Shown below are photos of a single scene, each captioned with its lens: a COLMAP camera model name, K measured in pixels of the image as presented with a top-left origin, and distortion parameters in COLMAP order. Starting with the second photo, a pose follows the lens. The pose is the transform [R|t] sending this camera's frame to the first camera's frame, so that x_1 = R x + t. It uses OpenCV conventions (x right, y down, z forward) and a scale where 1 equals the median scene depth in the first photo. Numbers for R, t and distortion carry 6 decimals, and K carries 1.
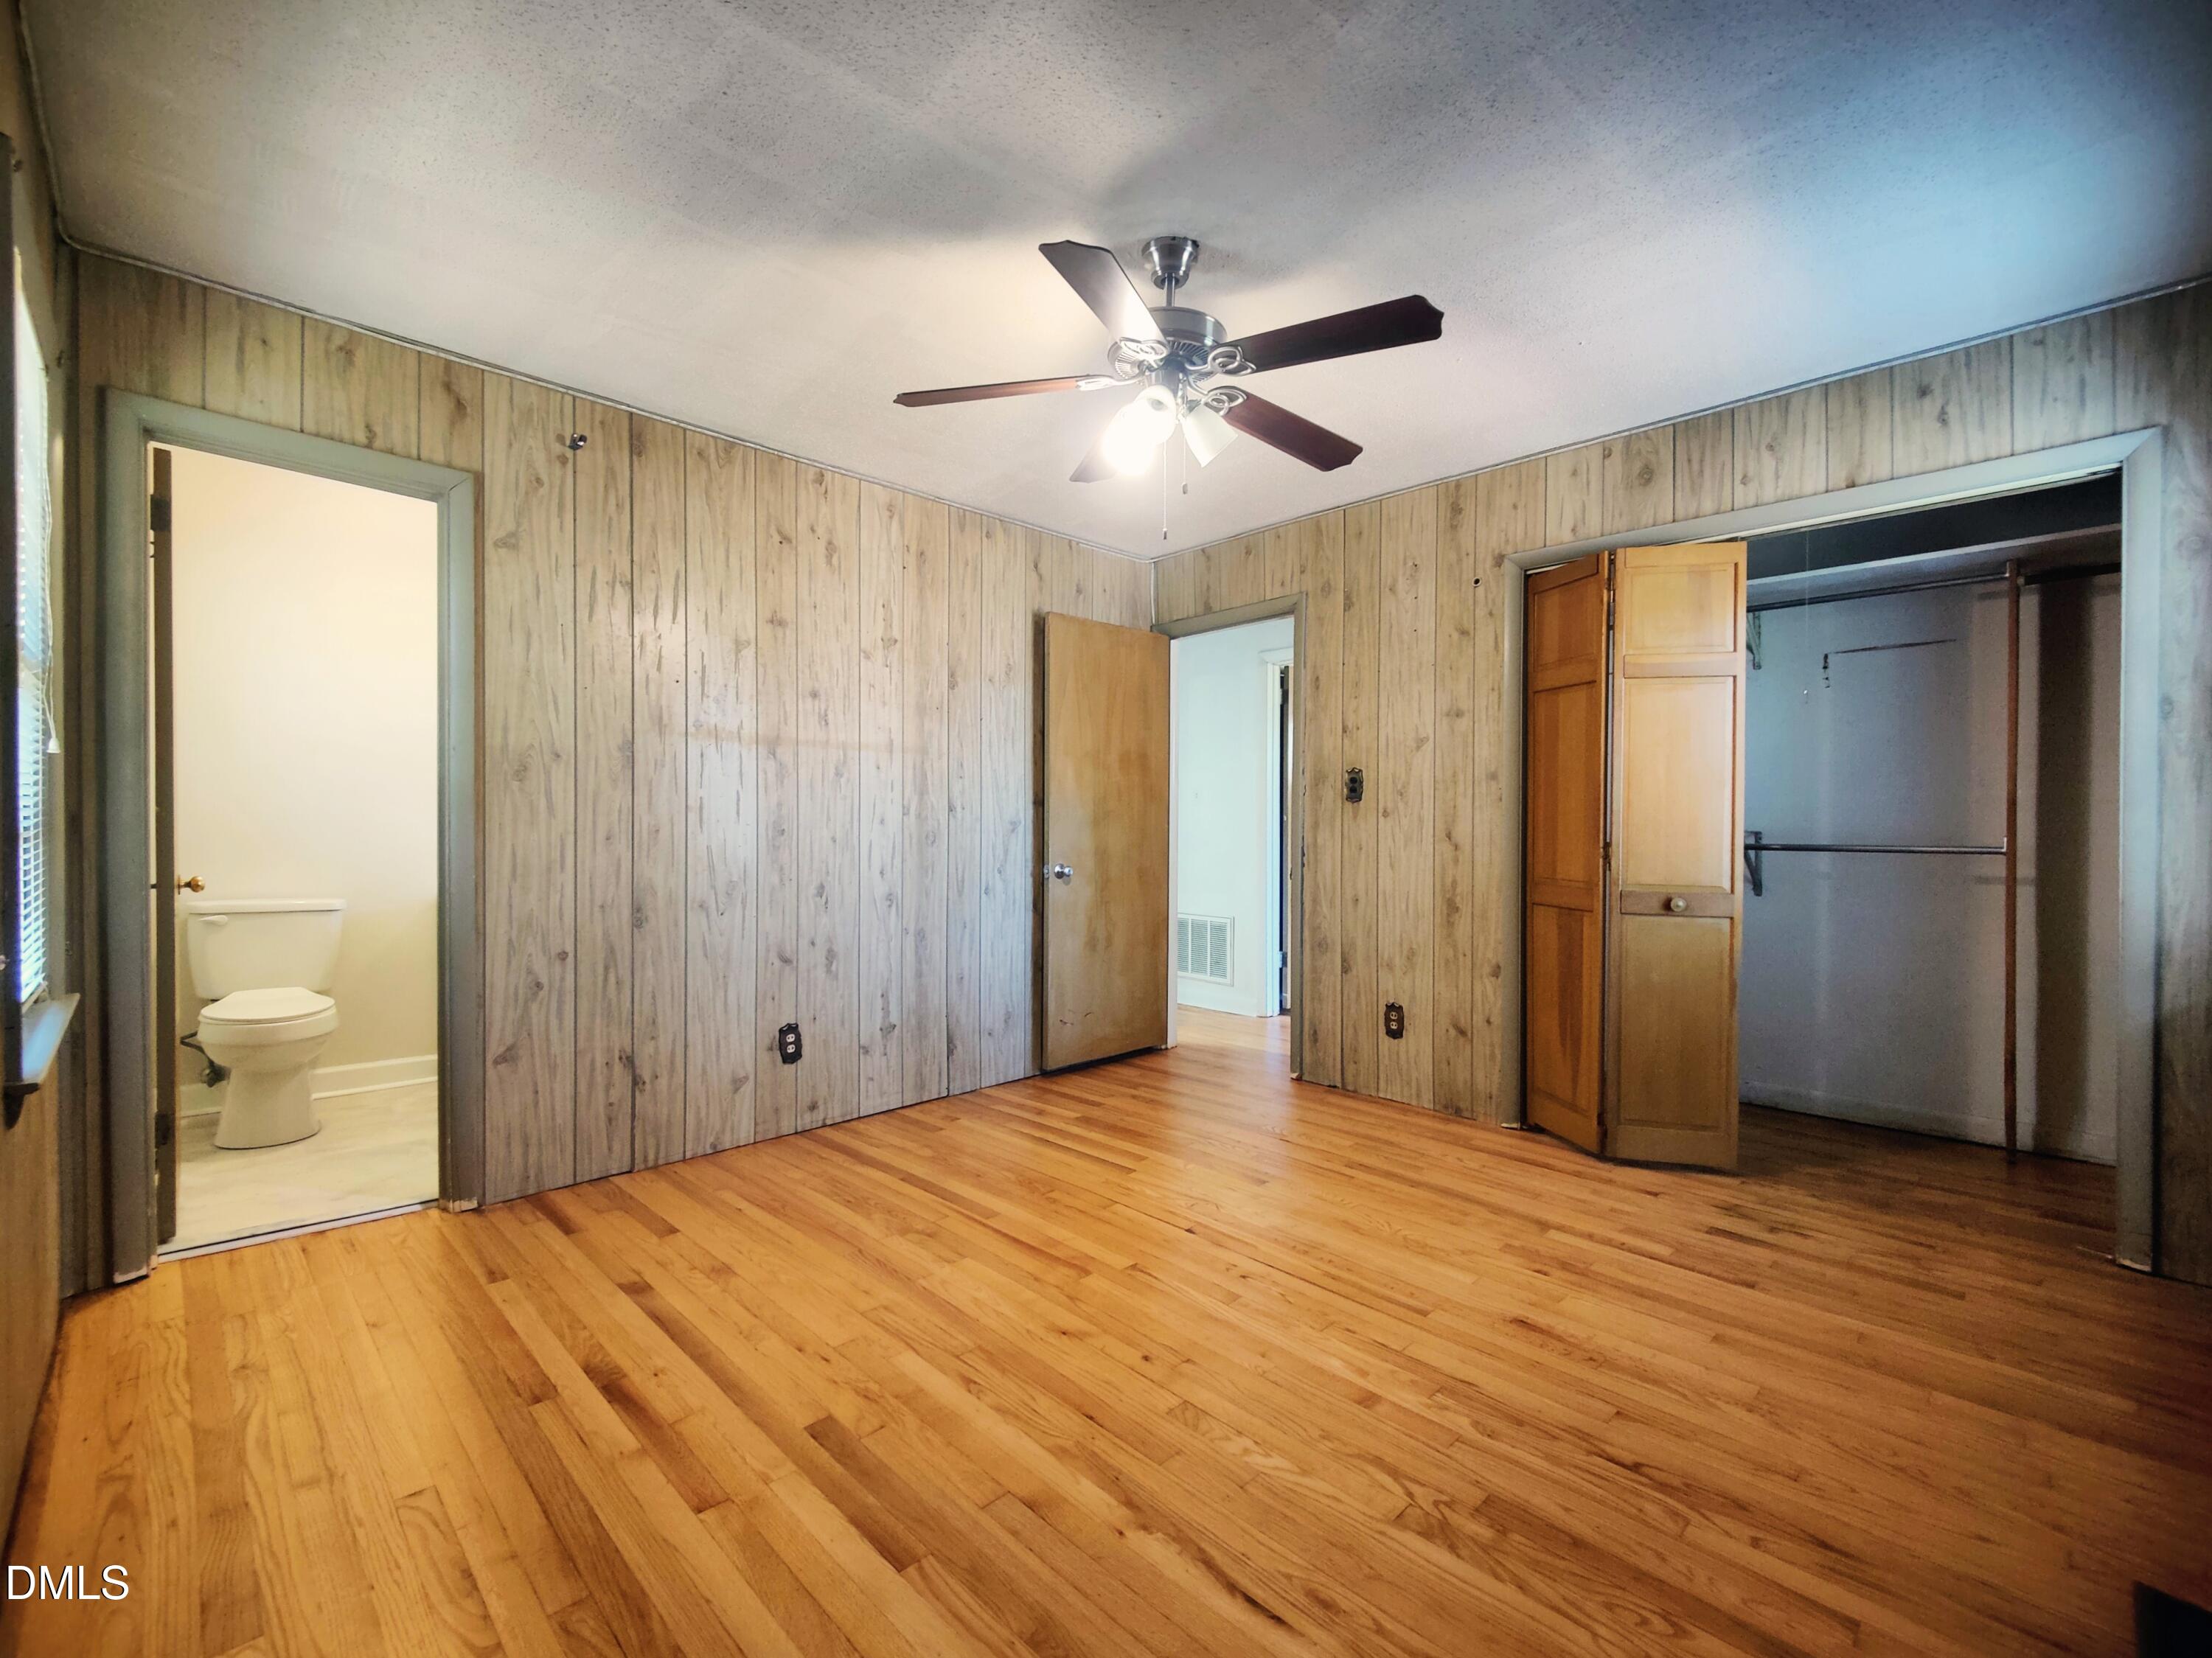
lens RADIAL K [[962.5, 0, 1102.3], [0, 962.5, 831.1], [0, 0, 1]] dist [-0.010089, -0.000963]
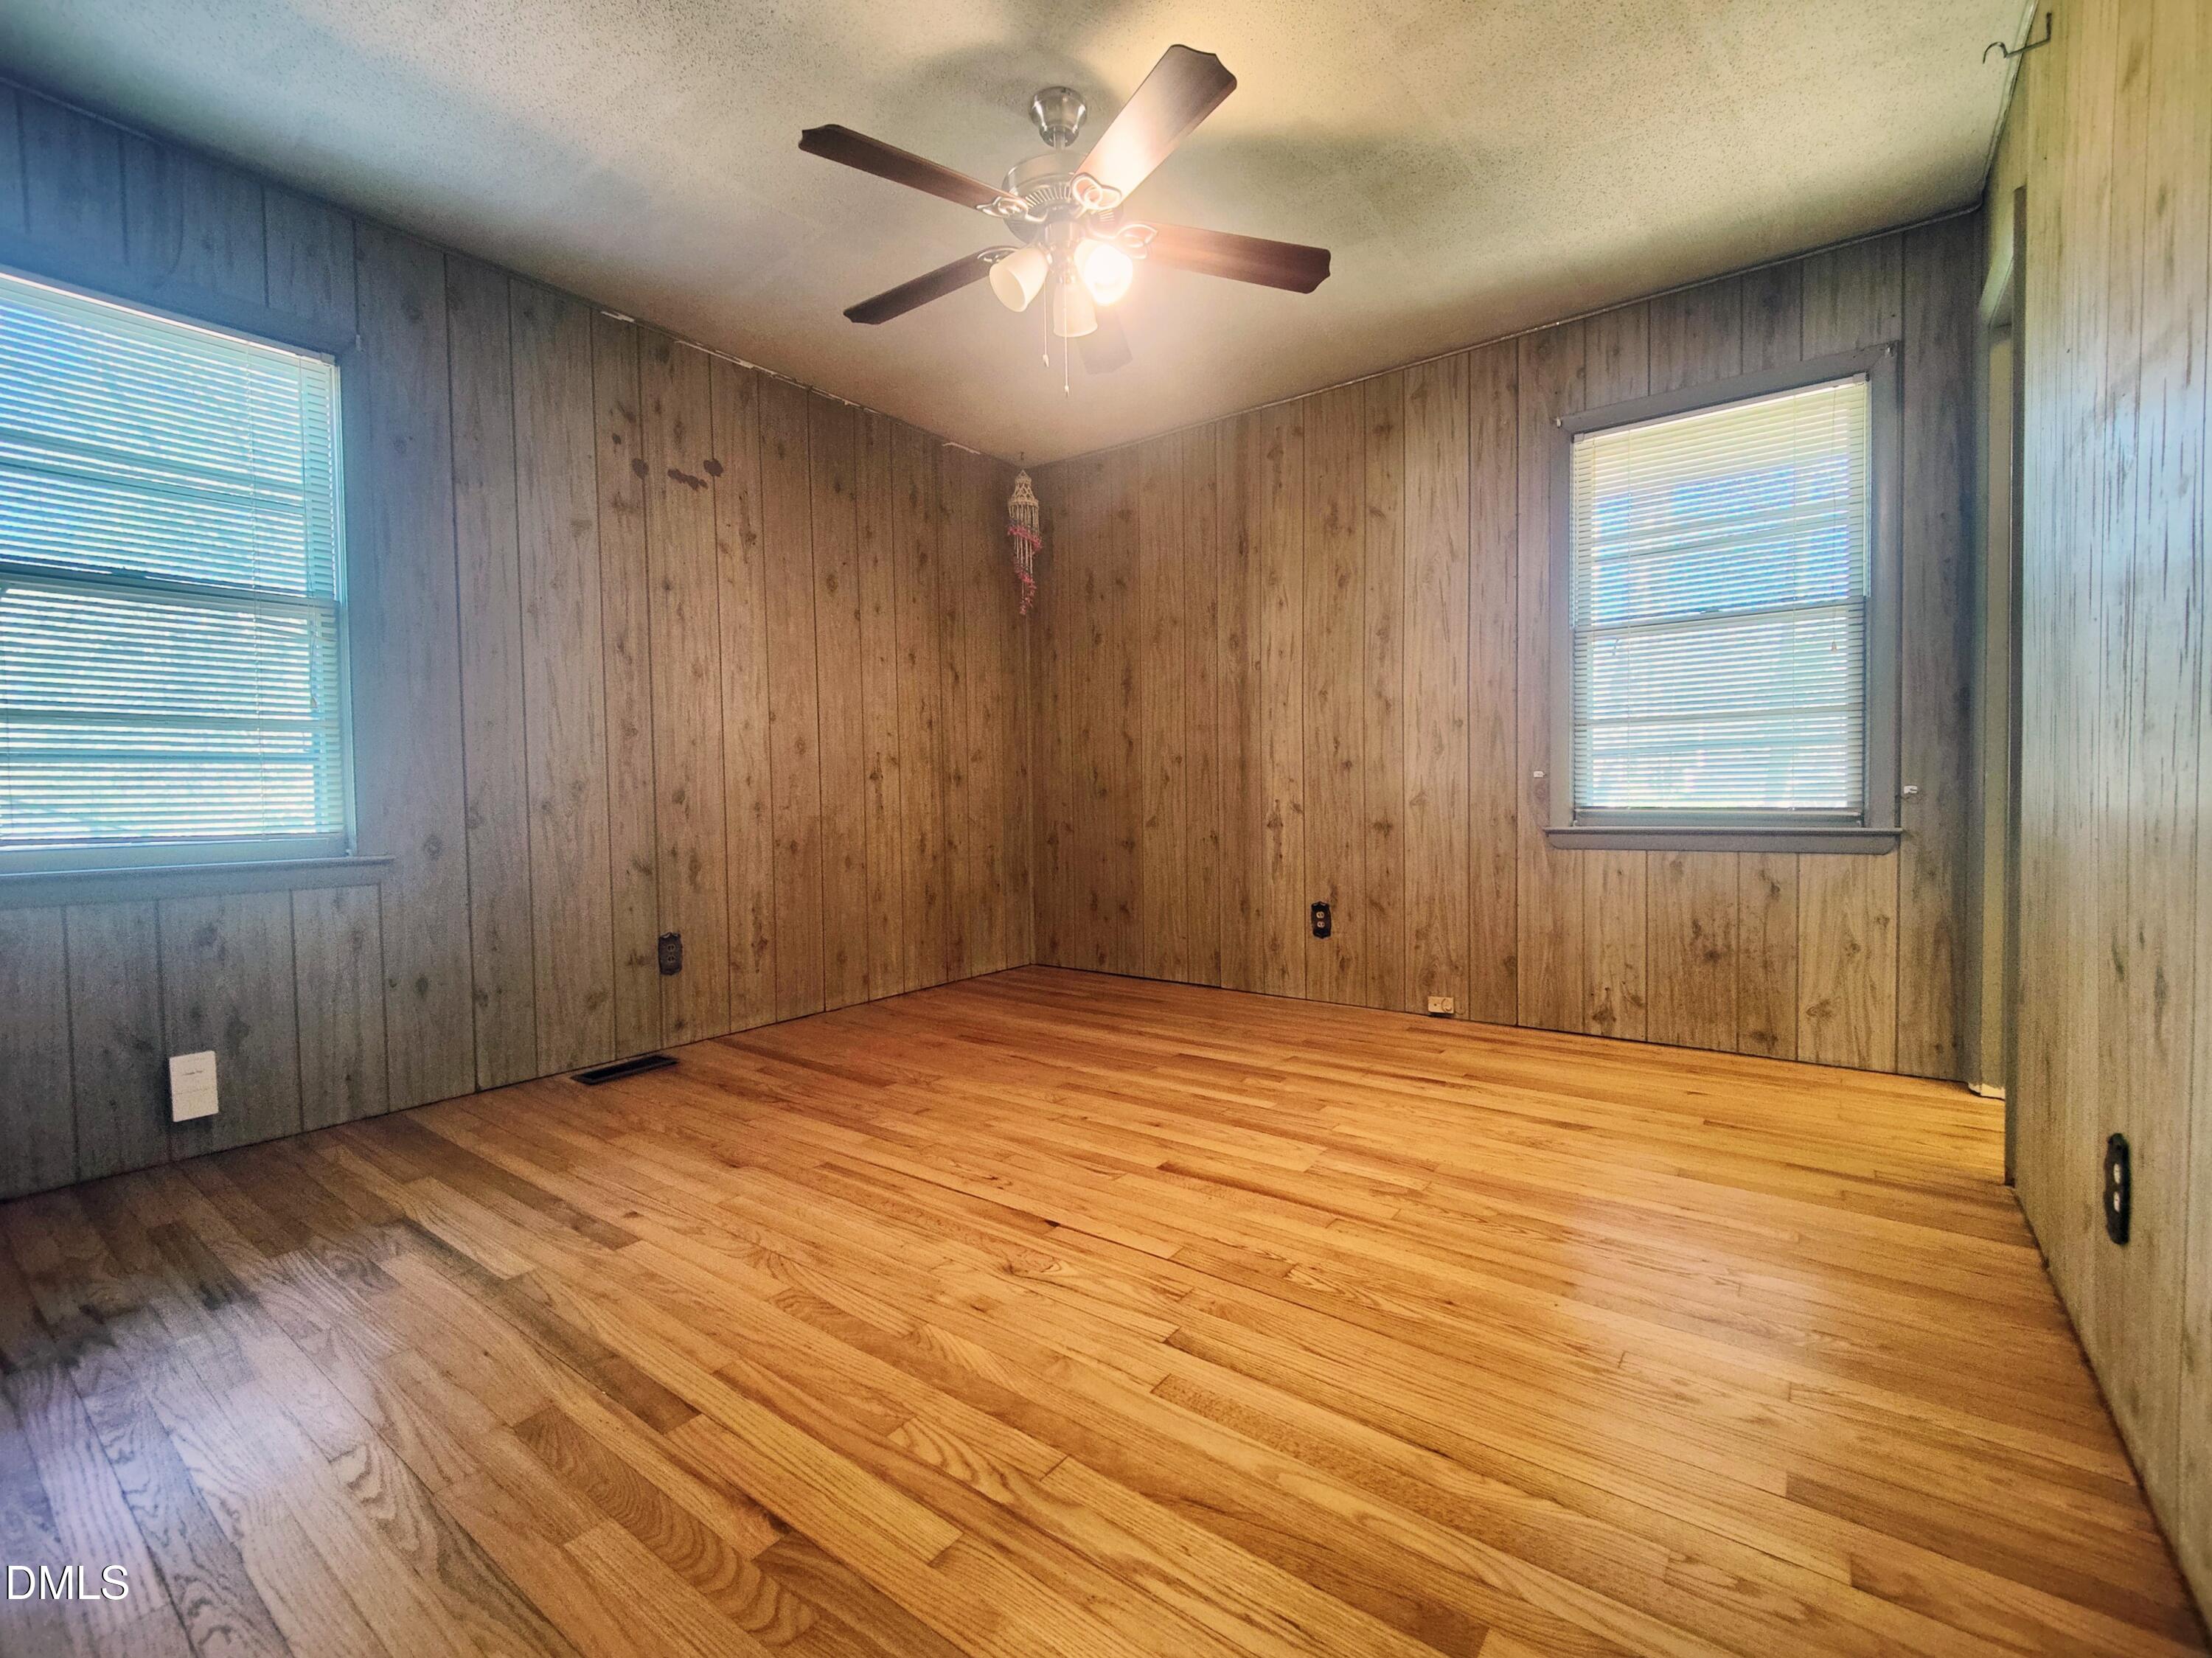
lens RADIAL K [[962.5, 0, 1111.4], [0, 962.5, 823.4], [0, 0, 1]] dist [-0.010089, -0.000963]
pose [[-0.987197, 0.014428, -0.158852, 0.176271], [0.008552, 0.999256, 0.037611, 0.093299], [0.159276, 0.035771, -0.986586, 1.896835]]
